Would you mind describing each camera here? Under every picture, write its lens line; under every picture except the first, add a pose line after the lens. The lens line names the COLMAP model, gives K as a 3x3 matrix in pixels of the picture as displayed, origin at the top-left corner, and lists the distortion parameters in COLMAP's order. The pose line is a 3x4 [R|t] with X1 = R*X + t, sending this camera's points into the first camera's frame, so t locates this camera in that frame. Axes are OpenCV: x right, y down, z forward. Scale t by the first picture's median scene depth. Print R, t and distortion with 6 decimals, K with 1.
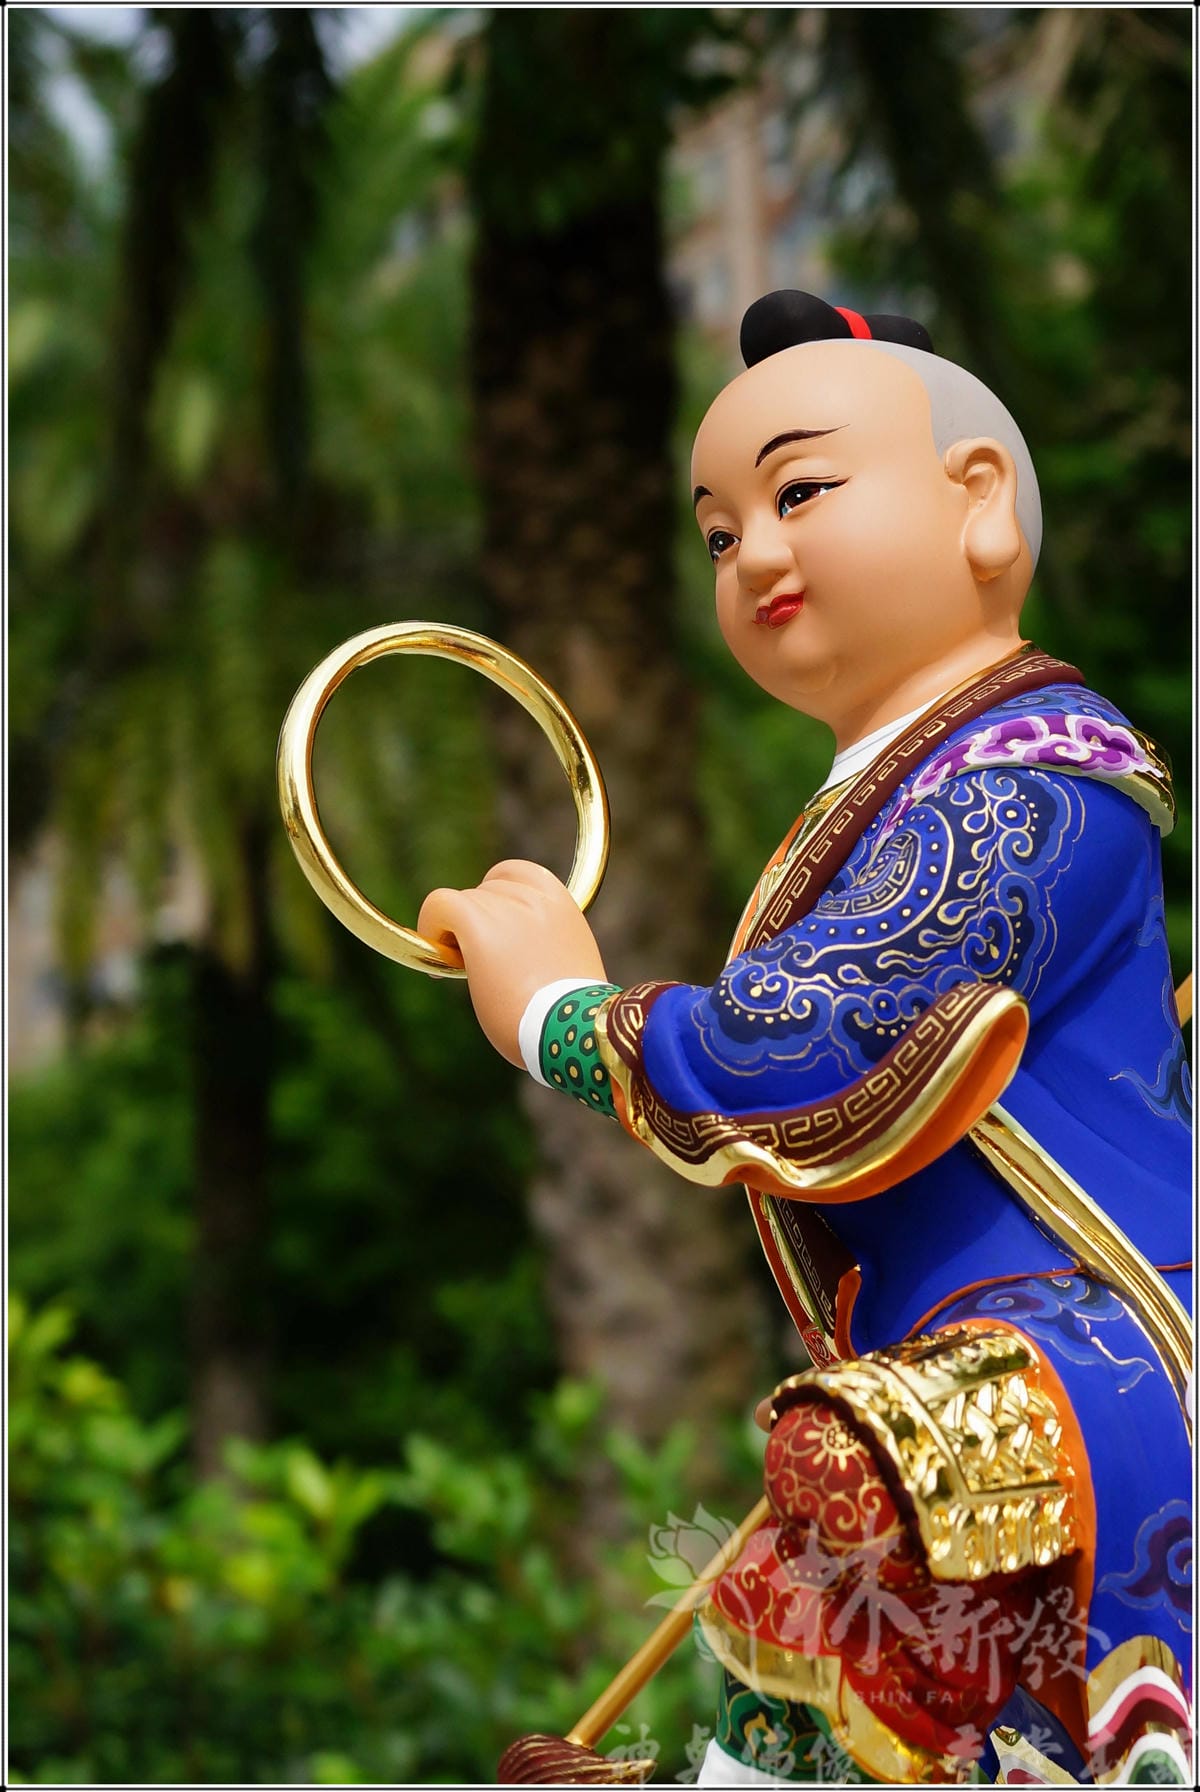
lens RADIAL K [[3535.2, 0, 813.1], [0, 3535.2, 1021.2], [0, 0, 1]] dist [-0.075074, 0.152476]
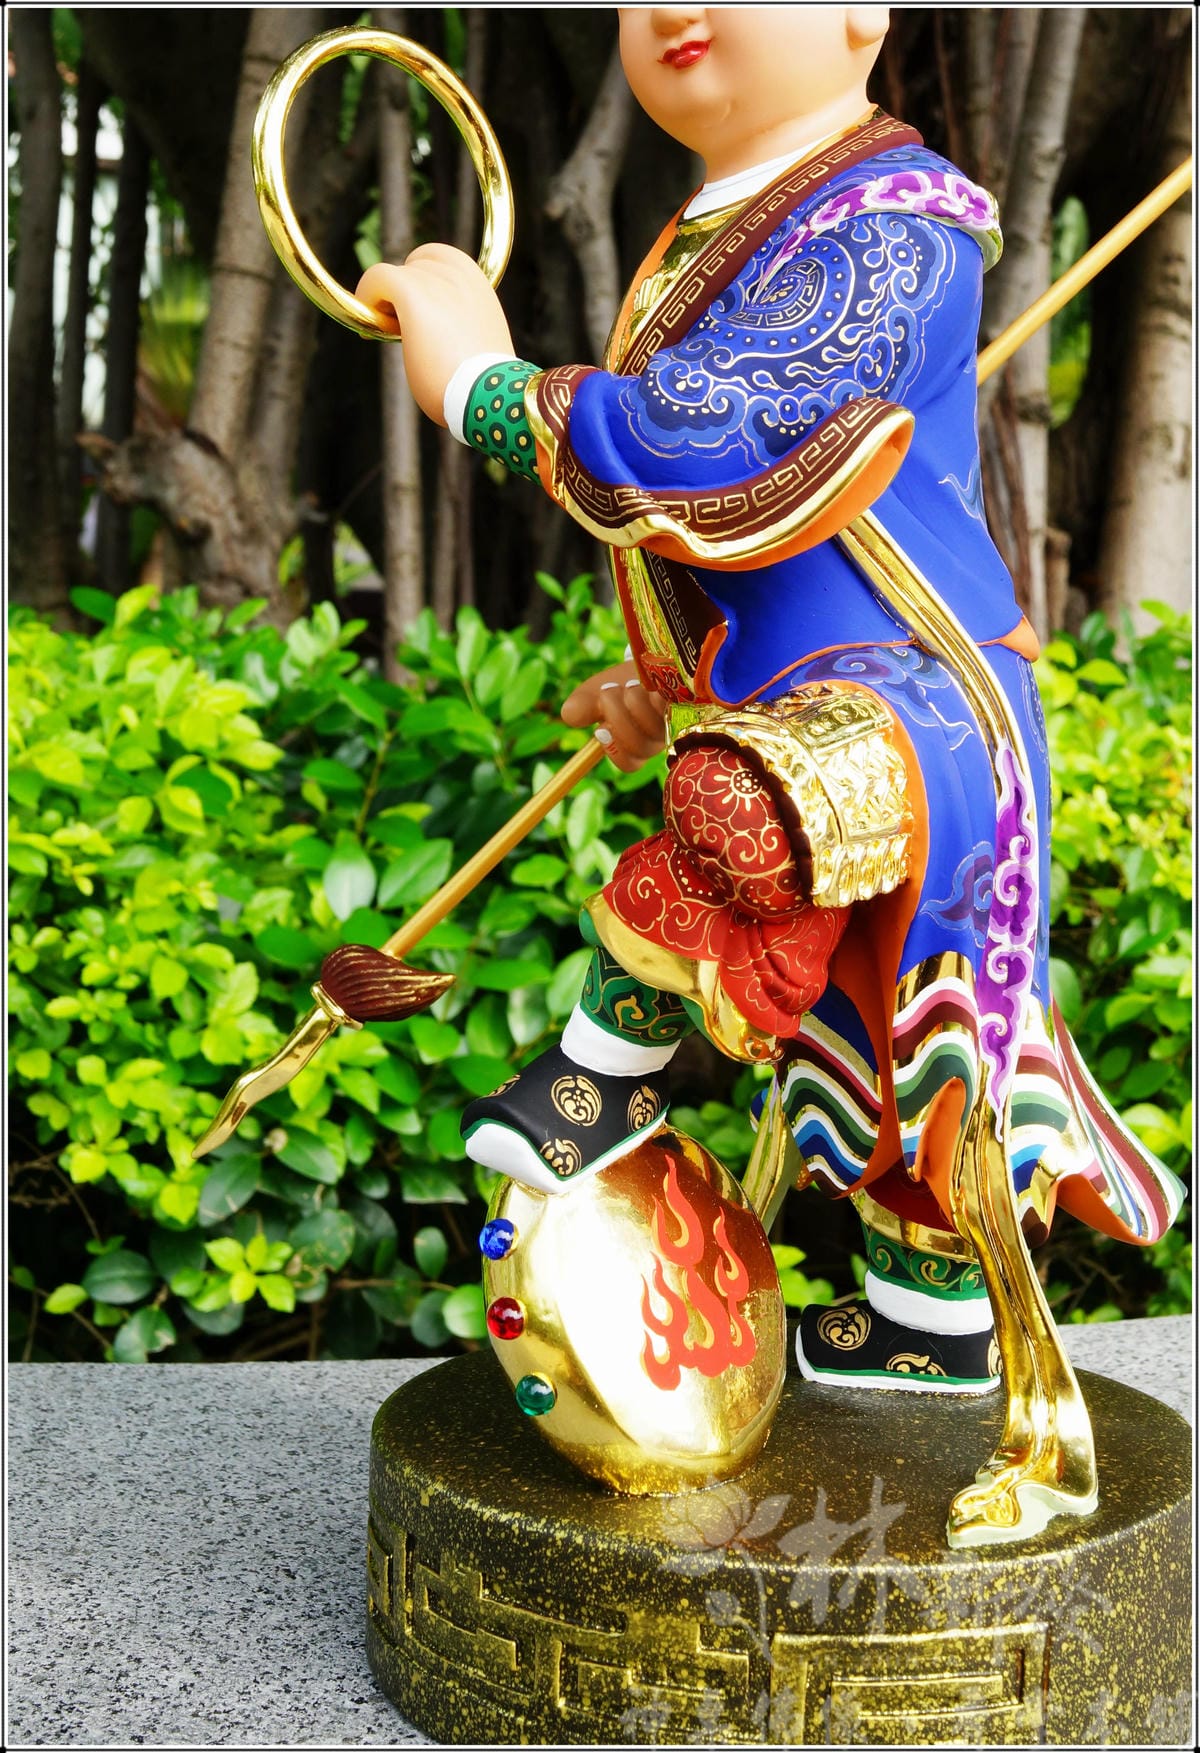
lens RADIAL K [[2273.8, 0, 601.5], [0, 2273.8, 677.0], [0, 0, 1]] dist [-0.102653, -0.007129]
pose [[0.986539, 0.077271, 0.144120, -0.141095], [-0.097591, 0.985369, 0.139728, -0.015725], [-0.131214, -0.151912, 0.979646, 0.259433]]
